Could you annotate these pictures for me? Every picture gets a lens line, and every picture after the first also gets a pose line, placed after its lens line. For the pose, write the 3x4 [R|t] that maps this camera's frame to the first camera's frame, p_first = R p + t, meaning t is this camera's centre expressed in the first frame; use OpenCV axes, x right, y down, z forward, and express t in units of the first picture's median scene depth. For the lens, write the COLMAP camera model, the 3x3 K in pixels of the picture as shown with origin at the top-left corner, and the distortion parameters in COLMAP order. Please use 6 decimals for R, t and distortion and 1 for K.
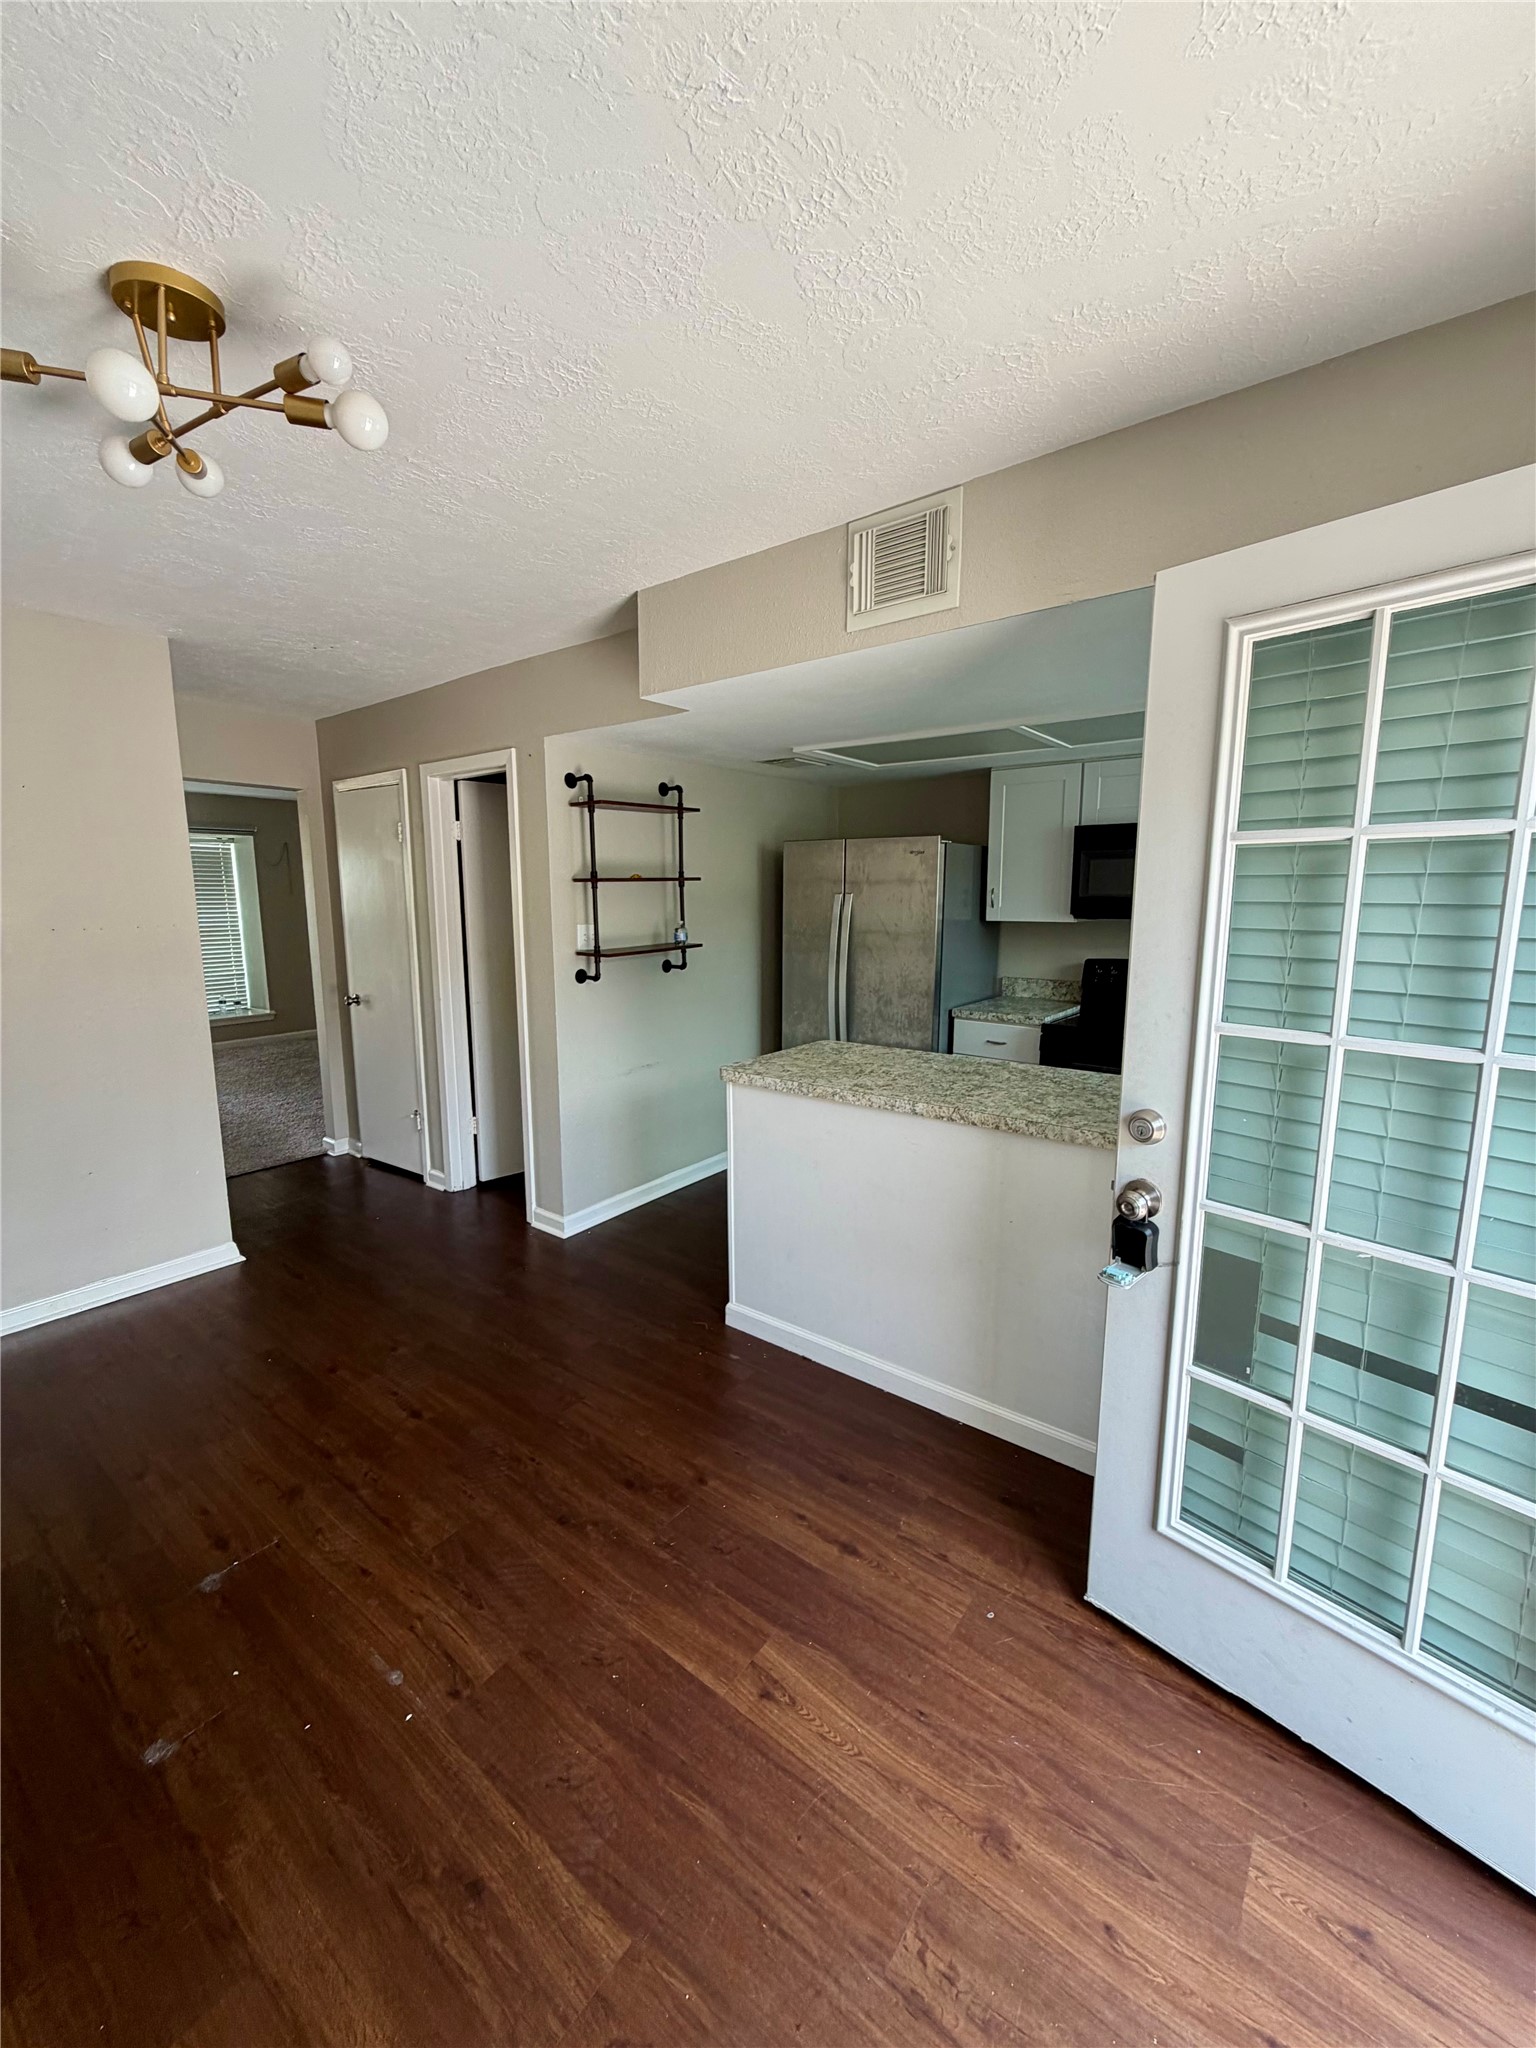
lens RADIAL K [[815.4, 0, 777.2], [0, 815.4, 1018.8], [0, 0, 1]] dist [0.002583, -0.000066]
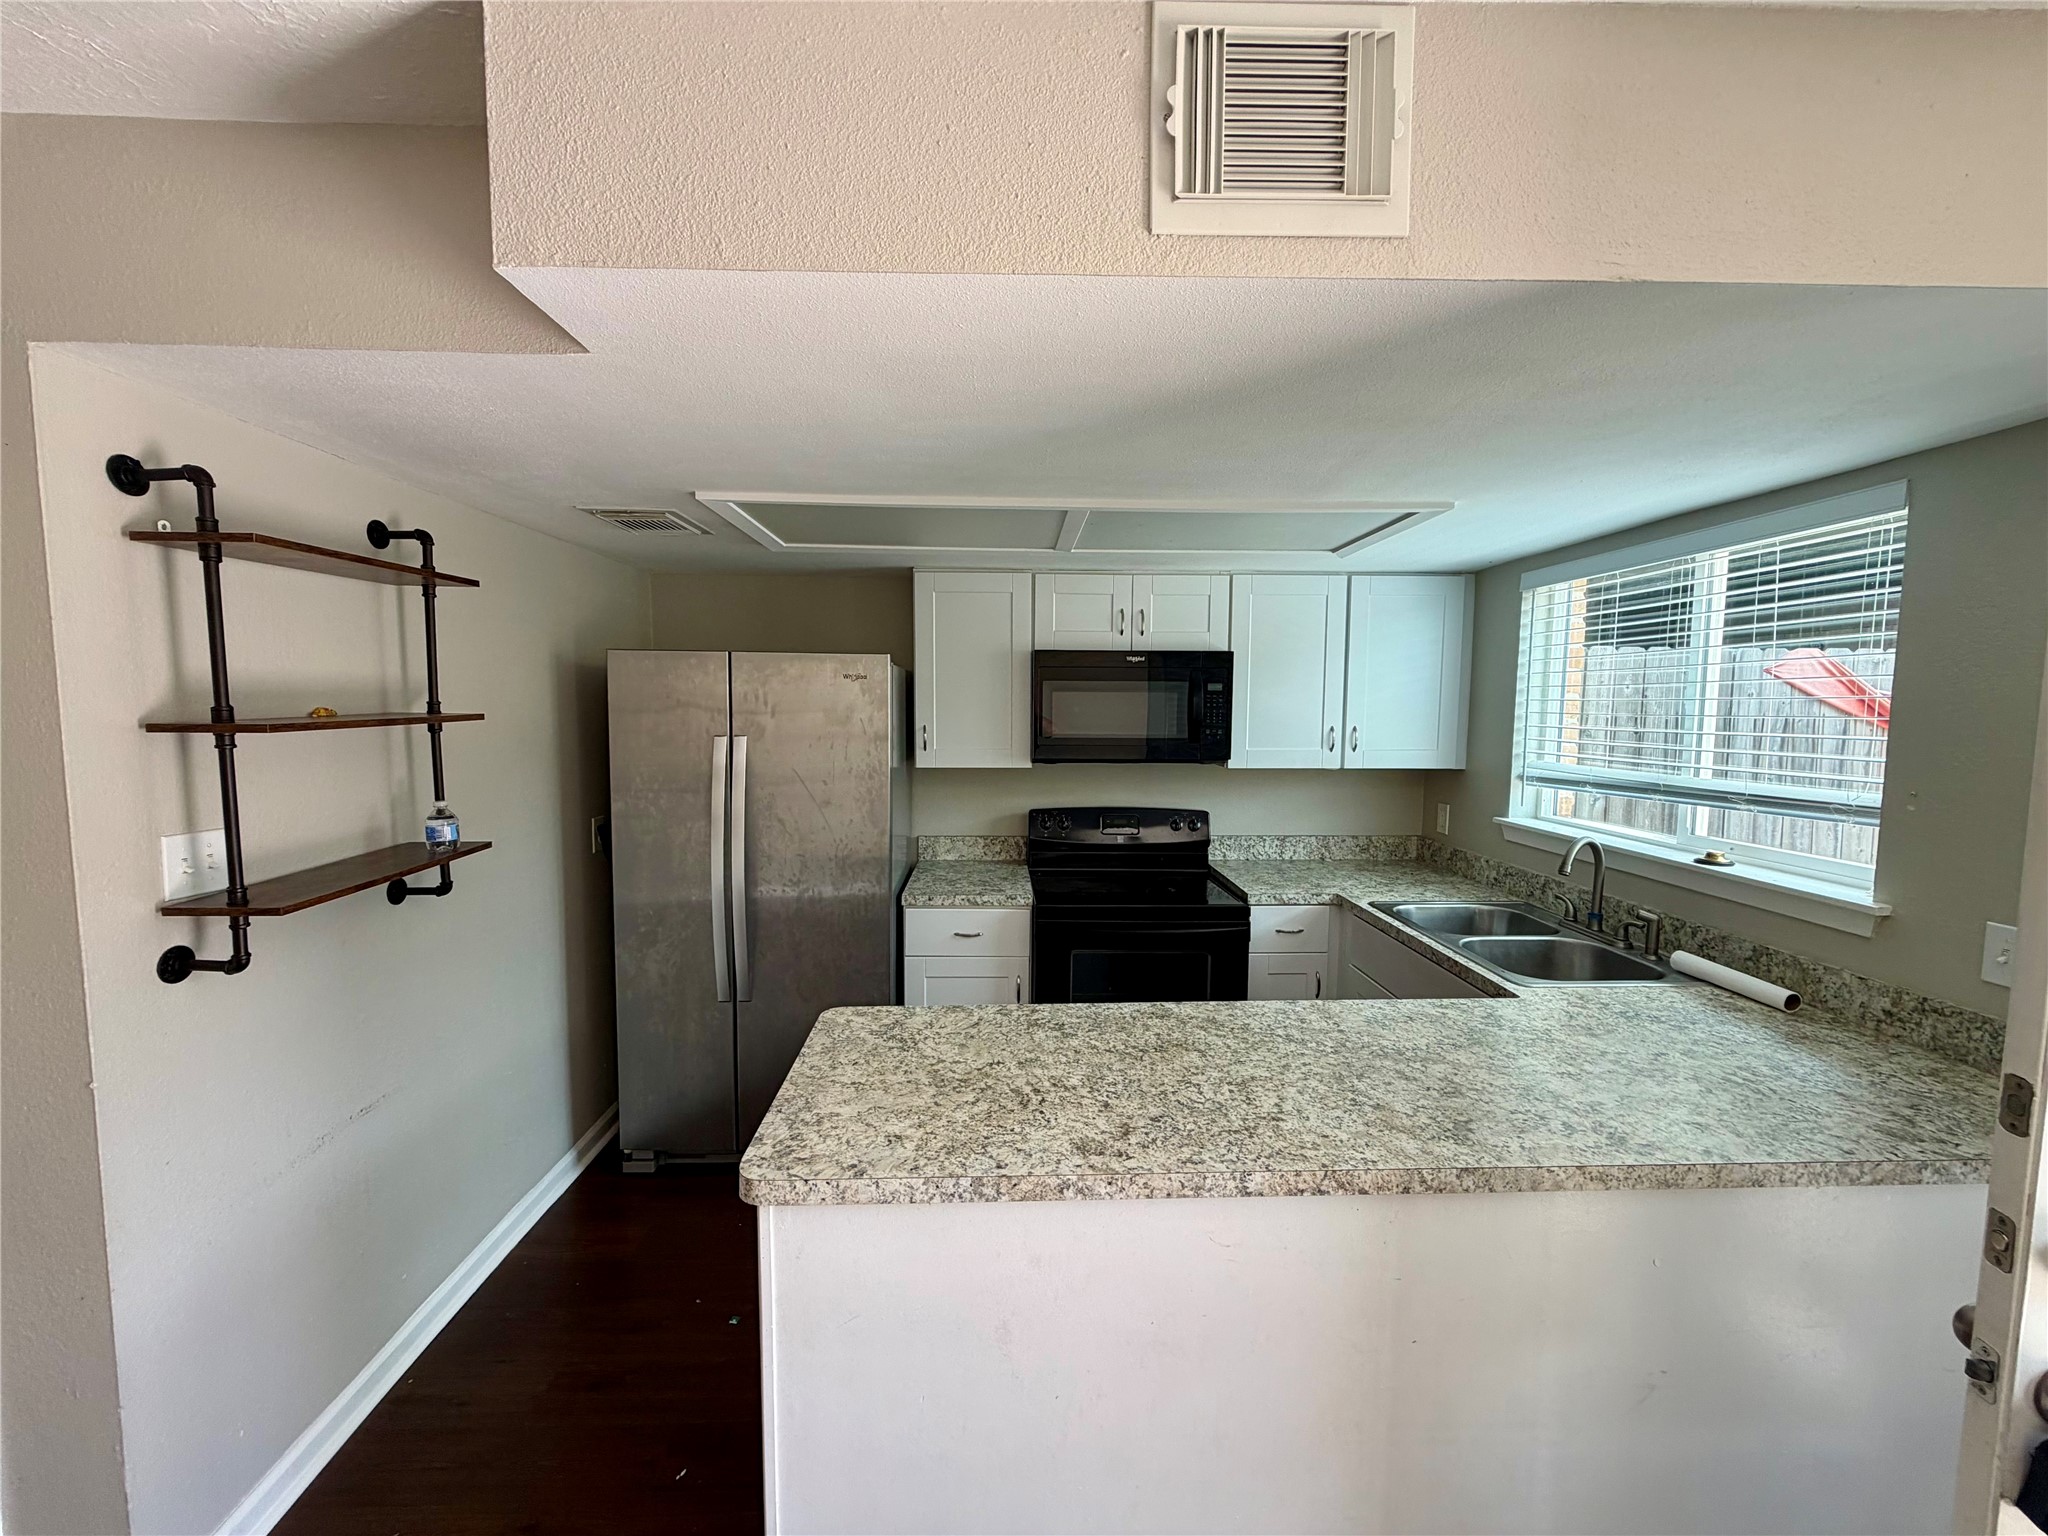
lens RADIAL K [[815.4, 0, 1024.0], [0, 815.4, 768.0], [0, 0, 1]] dist [0.002583, -0.000066]
pose [[0.777481, -0.042105, 0.627496, -0.164899], [0.089820, 0.994962, -0.044526, -0.092457], [-0.622460, 0.090980, 0.777346, 0.423248]]
